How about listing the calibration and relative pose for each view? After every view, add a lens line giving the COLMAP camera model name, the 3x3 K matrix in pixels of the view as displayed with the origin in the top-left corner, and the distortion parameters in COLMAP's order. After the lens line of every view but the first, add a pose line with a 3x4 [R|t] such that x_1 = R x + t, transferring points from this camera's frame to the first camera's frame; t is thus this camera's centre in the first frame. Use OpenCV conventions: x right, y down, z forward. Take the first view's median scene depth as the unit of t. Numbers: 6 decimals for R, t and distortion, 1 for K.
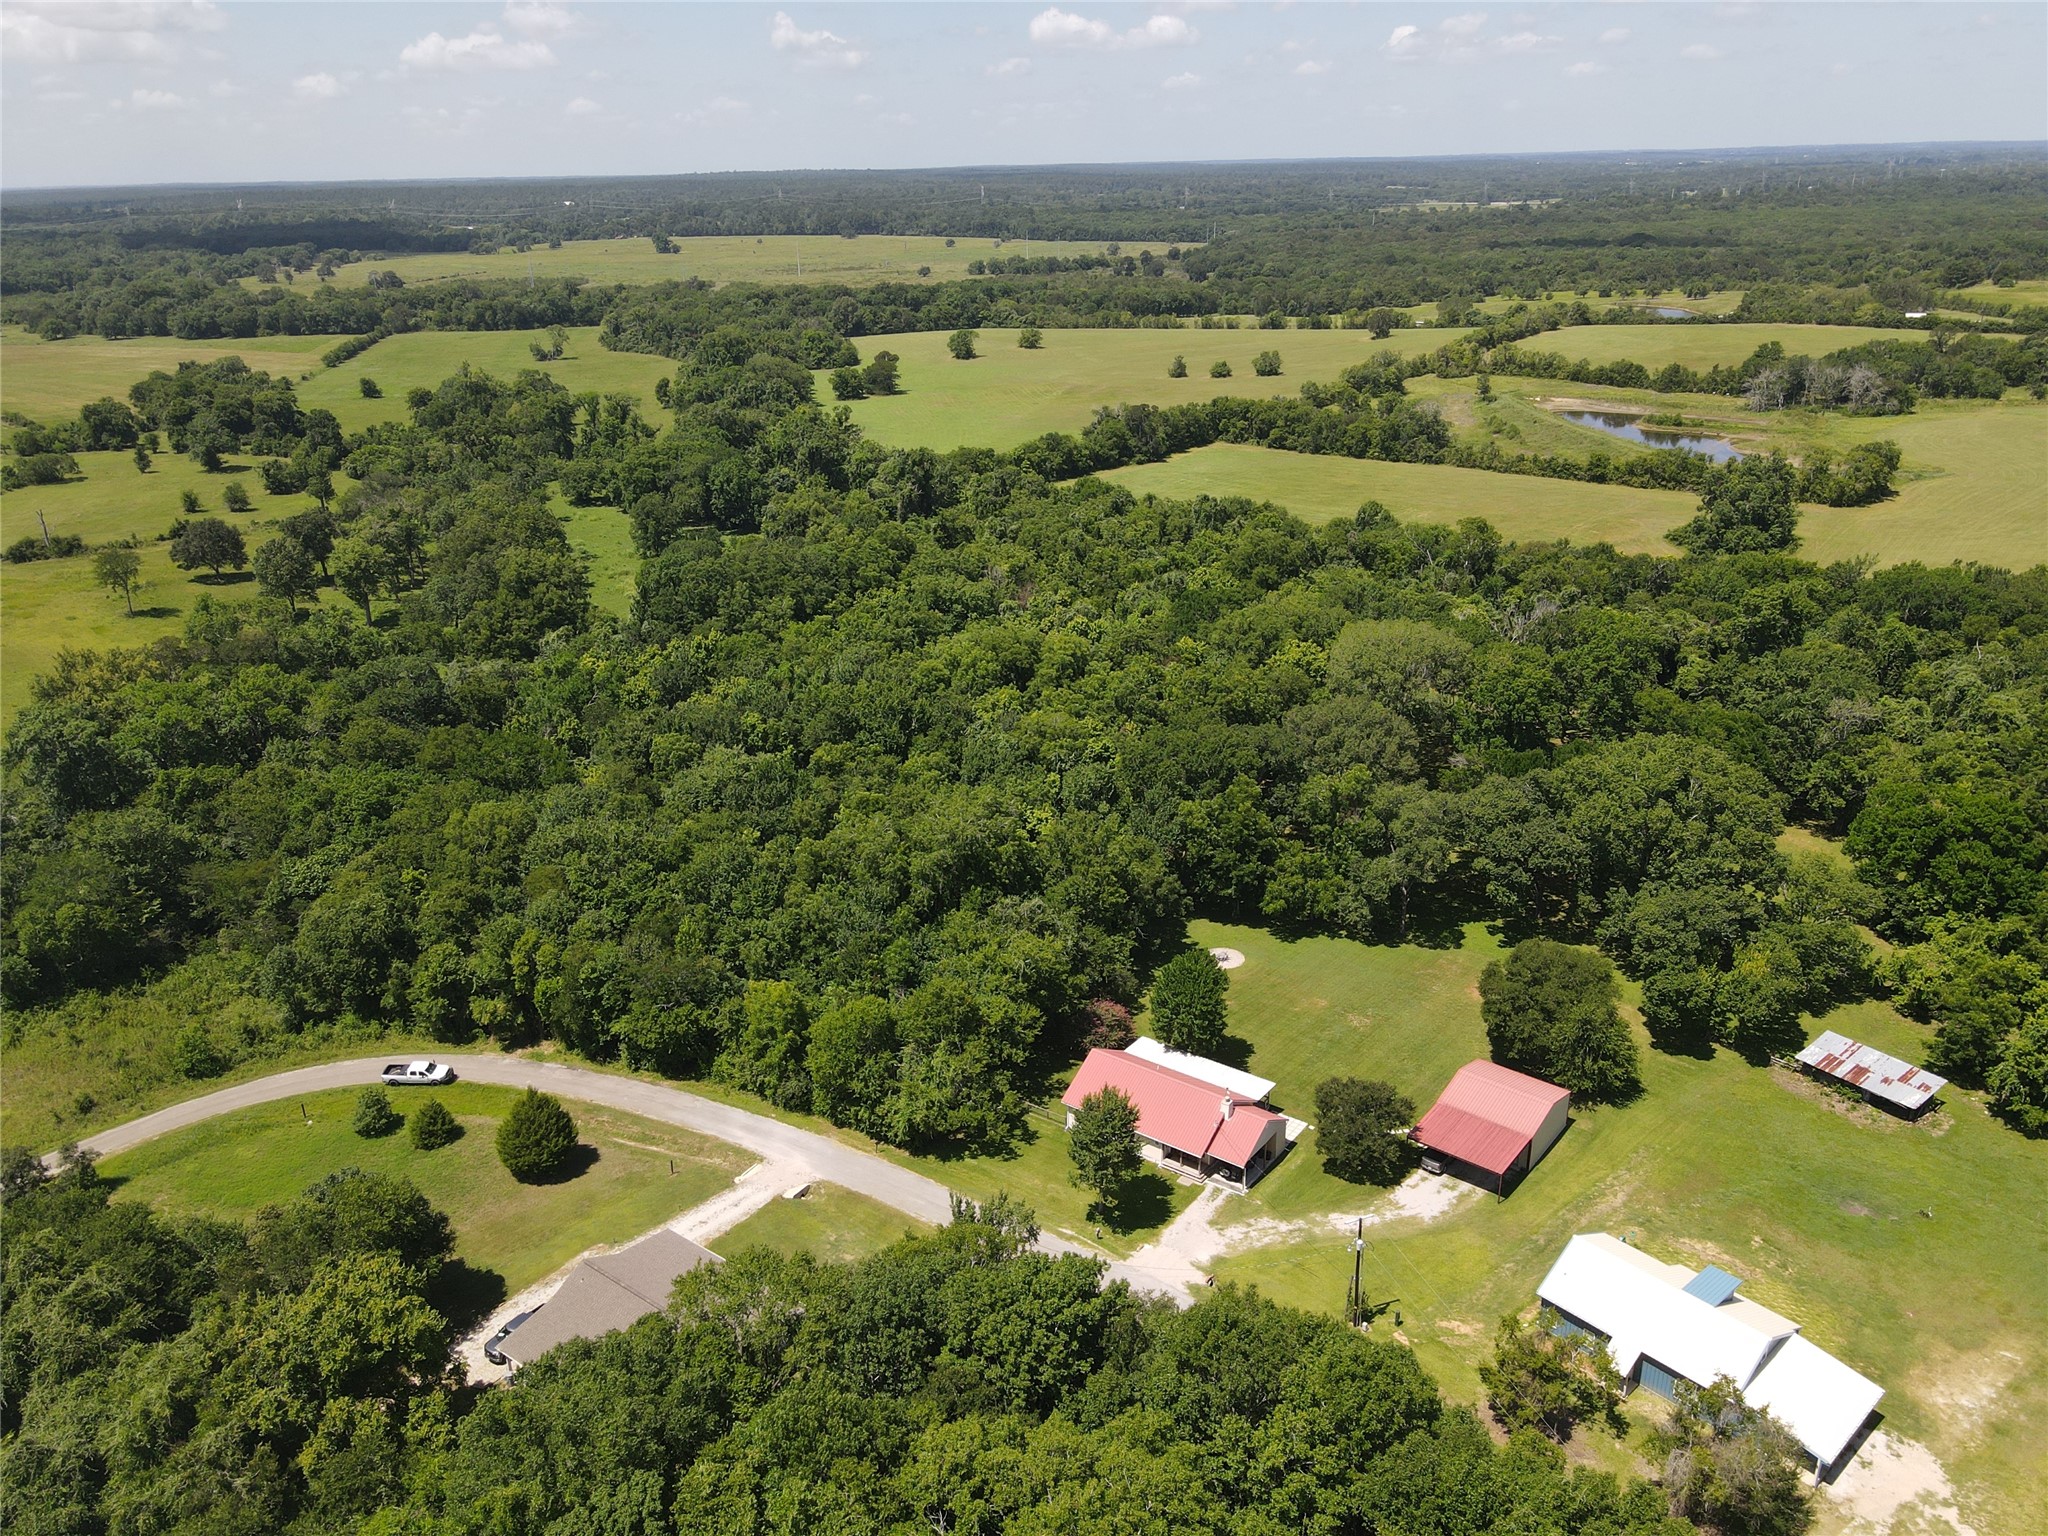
lens RADIAL K [[1441.5, 0, 1050.8], [0, 1441.5, 772.1], [0, 0, 1]] dist [0.002025, 0.029713]
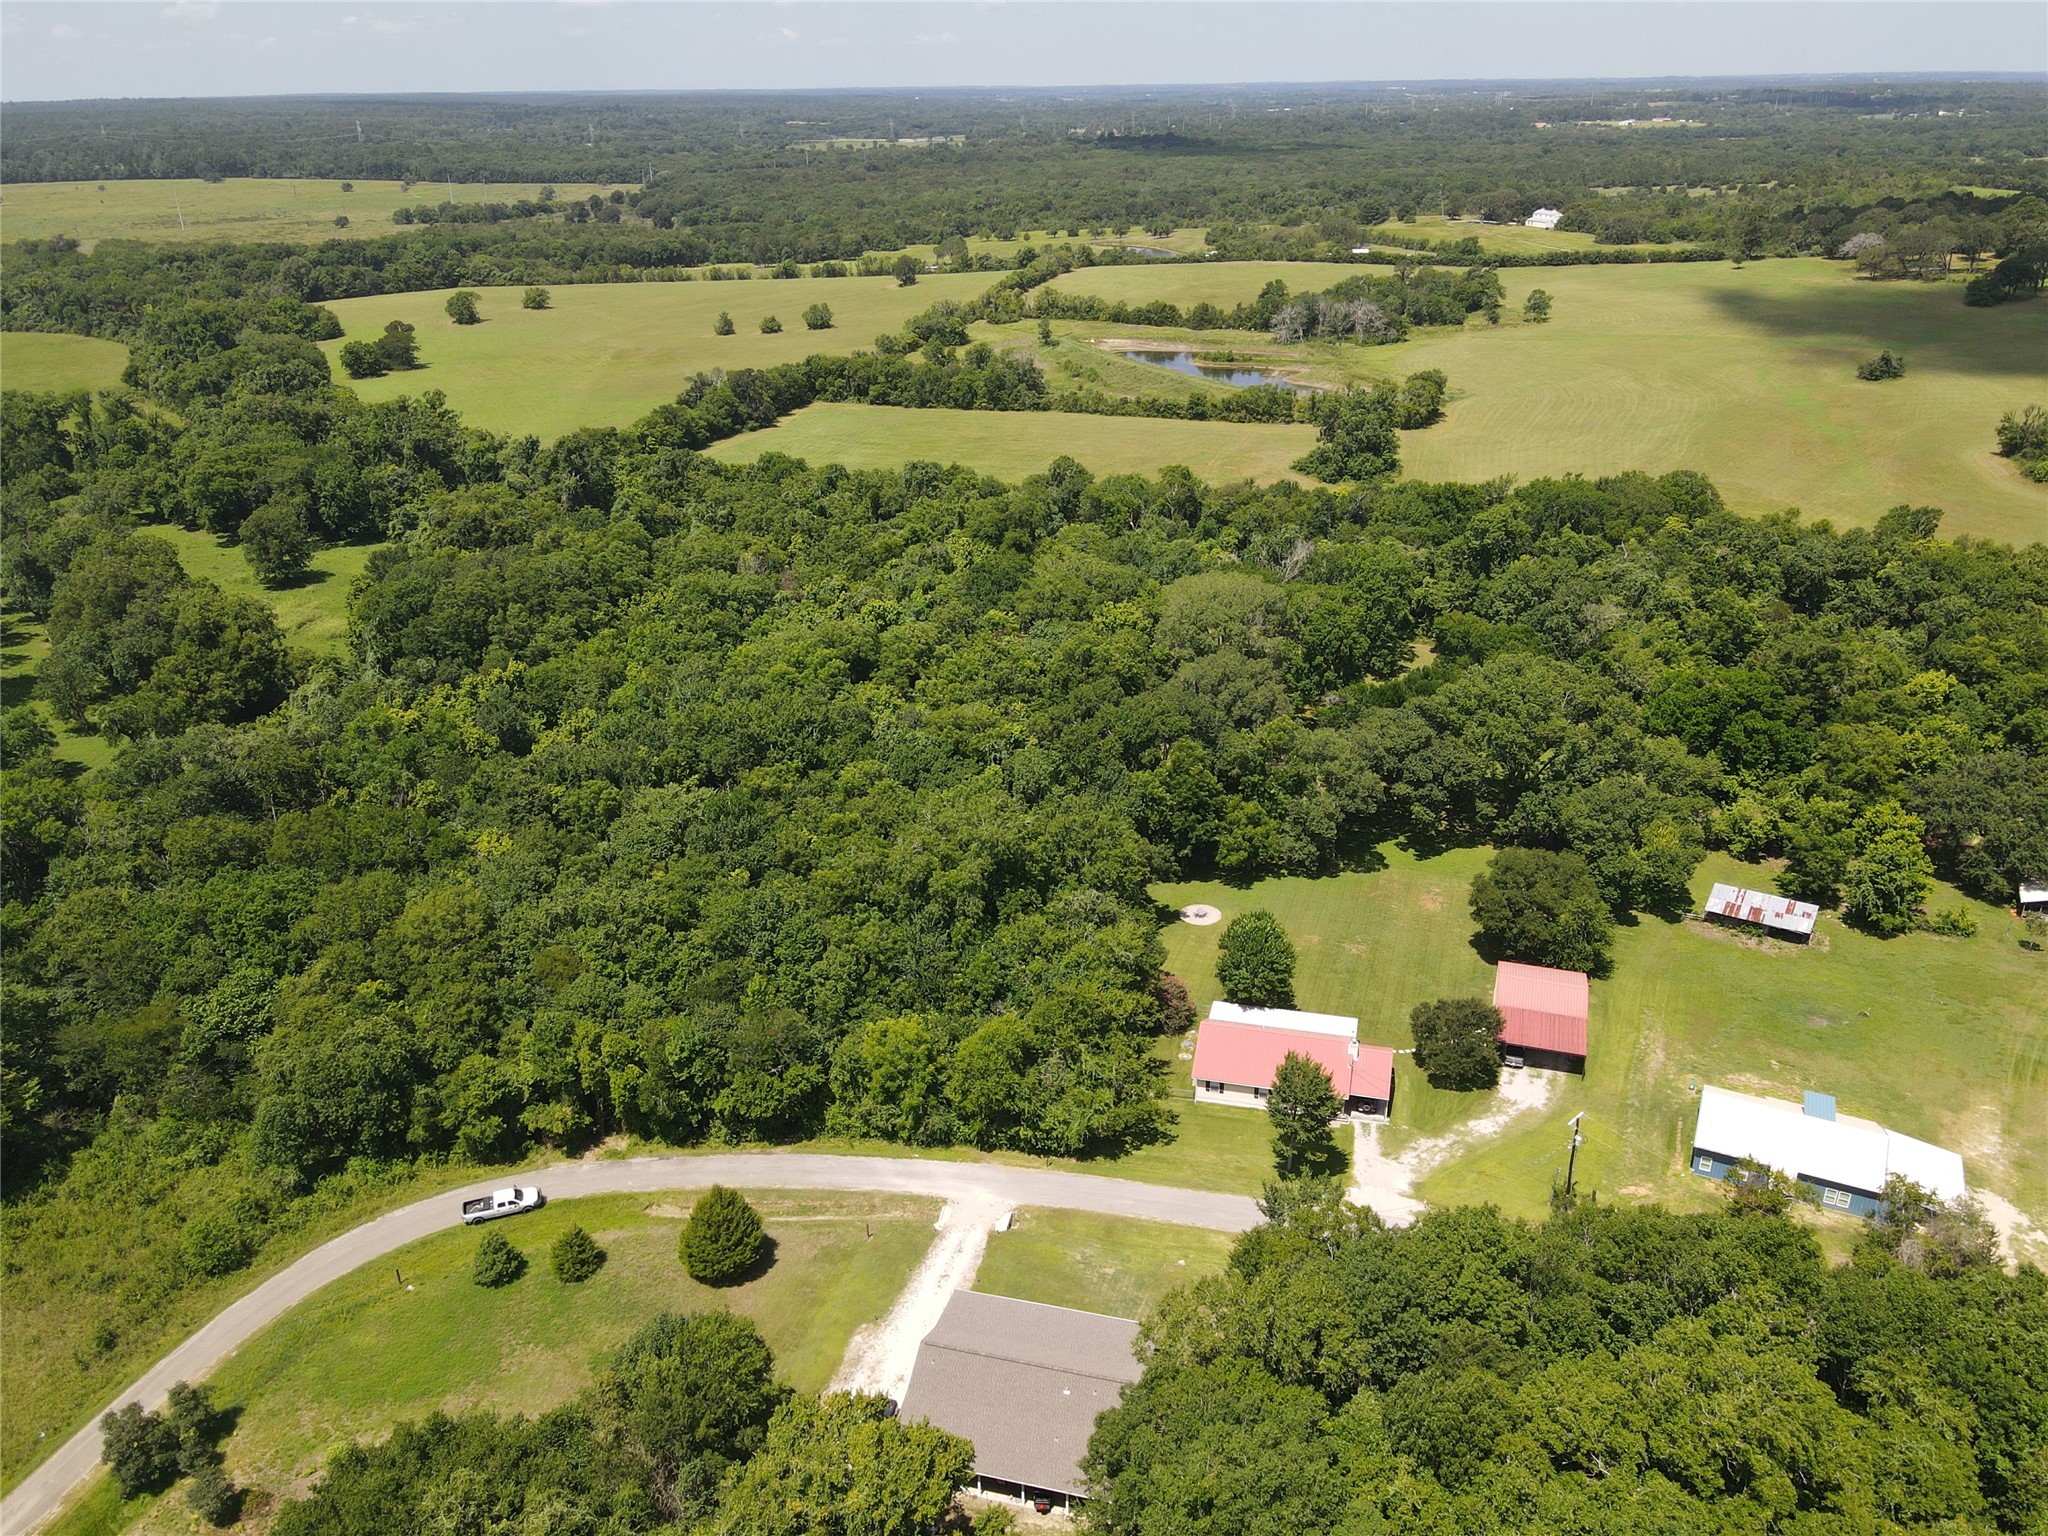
lens RADIAL K [[1457.2, 0, 1024.0], [0, 1457.2, 768.0], [0, 0, 1]] dist [-0.008379, 0.030722]
pose [[0.932417, -0.145867, 0.330638, -0.342545], [0.134773, 0.989272, 0.056370, -0.055354], [-0.335313, -0.007999, 0.942073, 0.043532]]
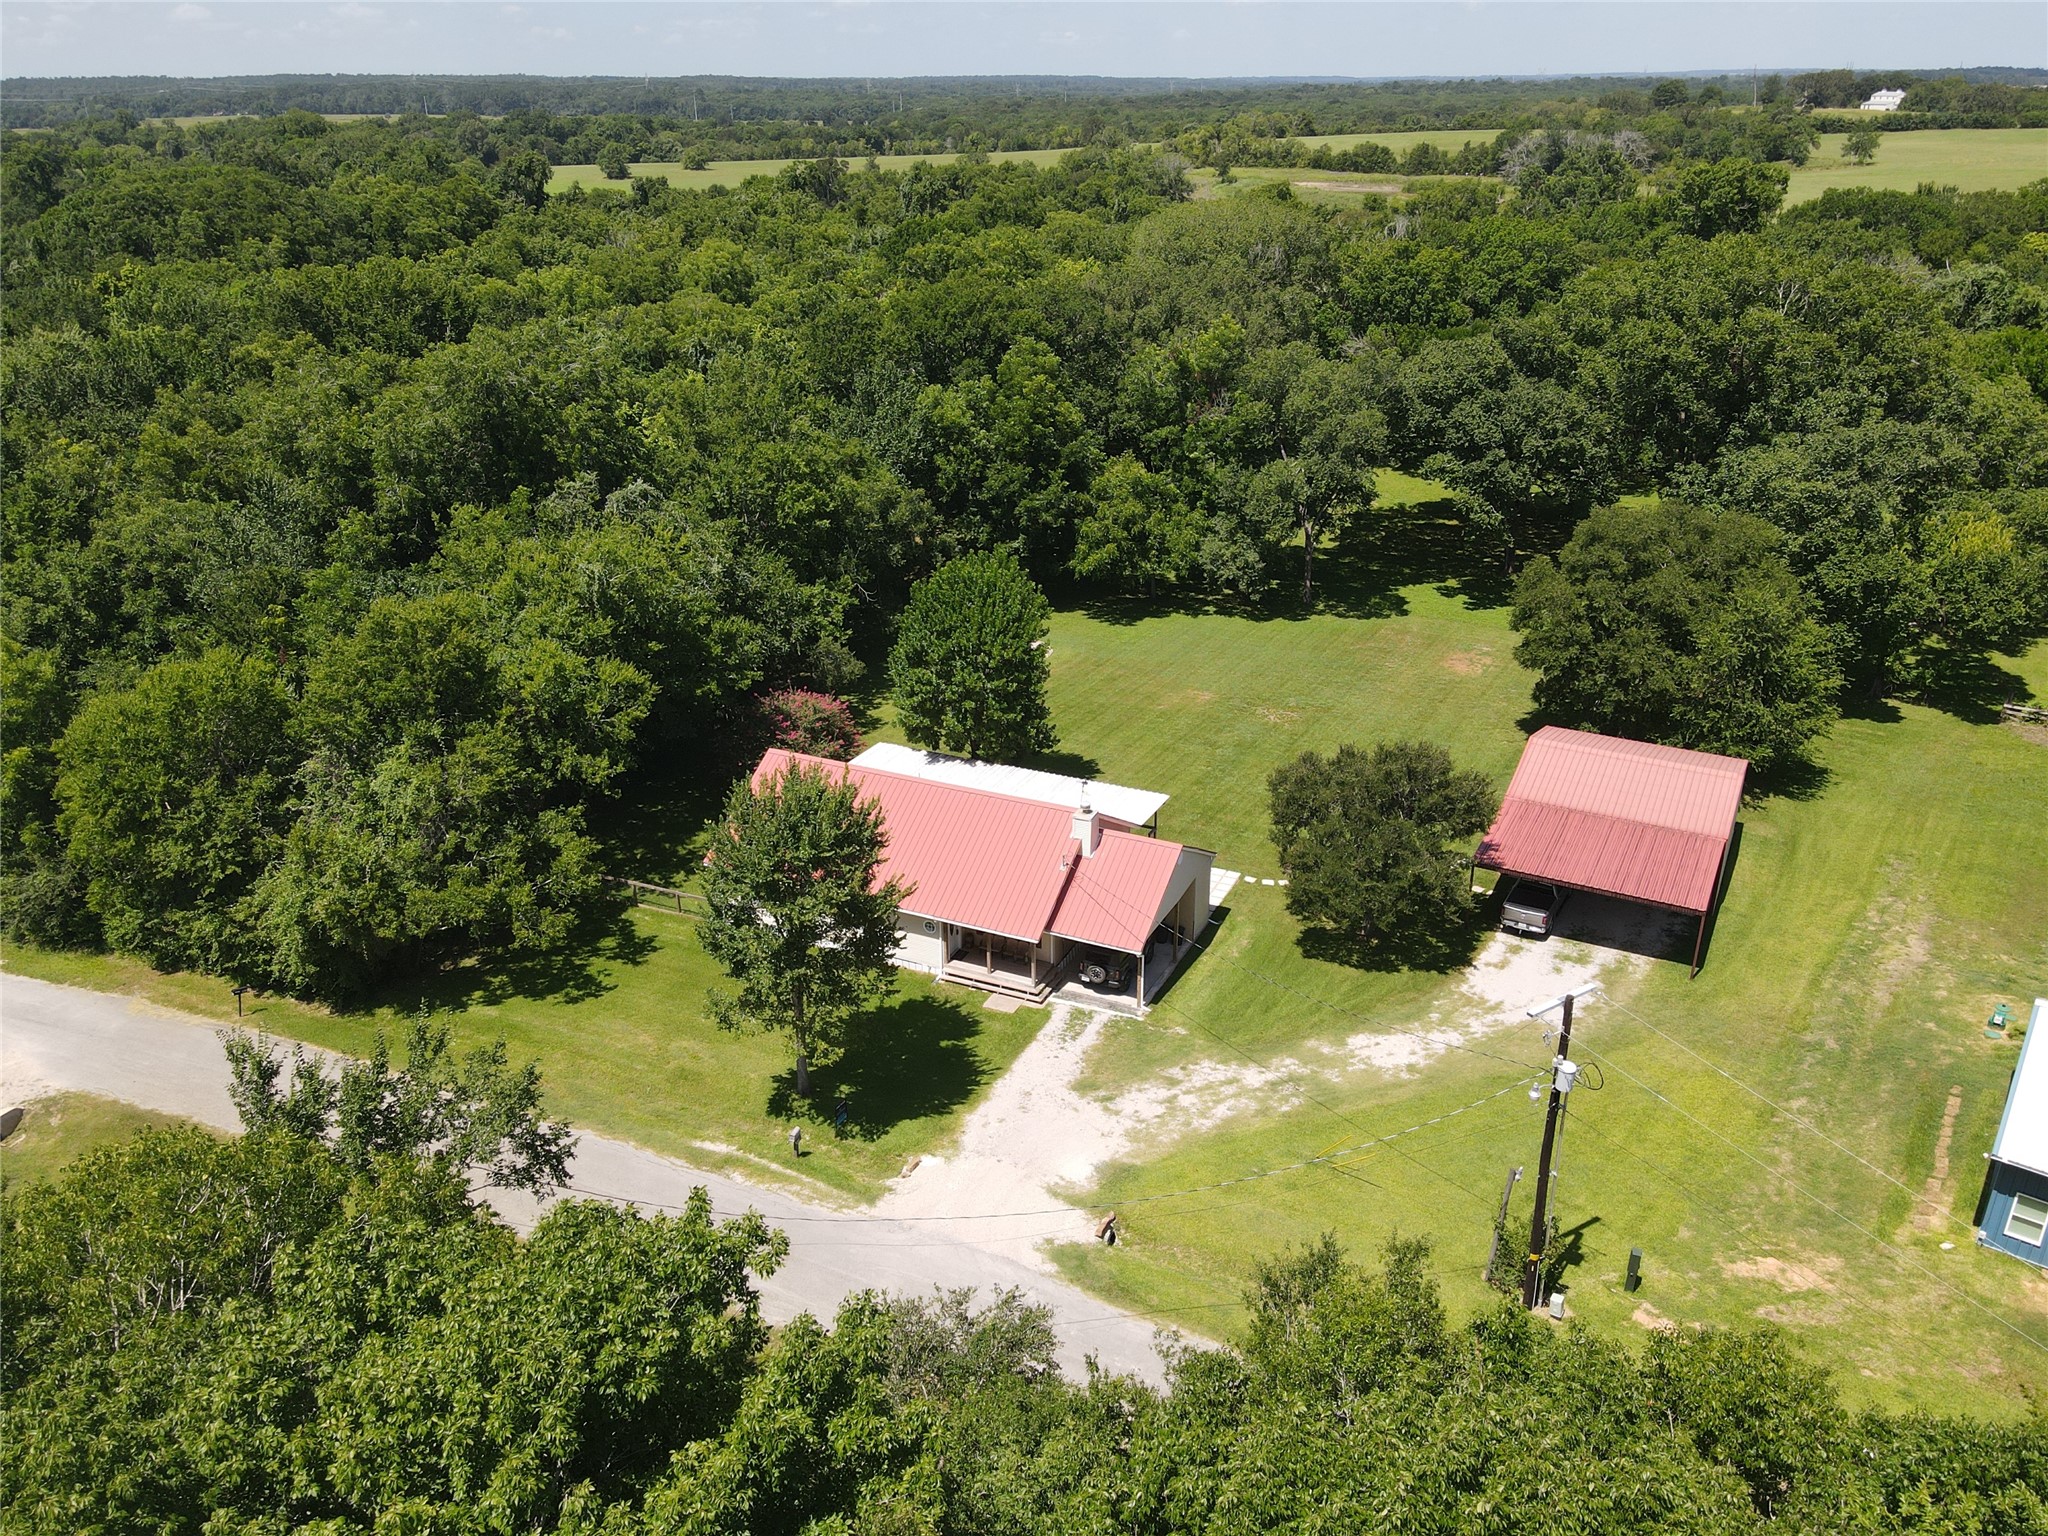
lens RADIAL K [[1457.2, 0, 1024.0], [0, 1457.2, 768.0], [0, 0, 1]] dist [-0.008379, 0.030722]
pose [[0.983037, -0.069502, 0.169730, 0.024080], [0.062333, 0.996938, 0.047214, 0.150296], [-0.172491, -0.035833, 0.984359, 0.446748]]
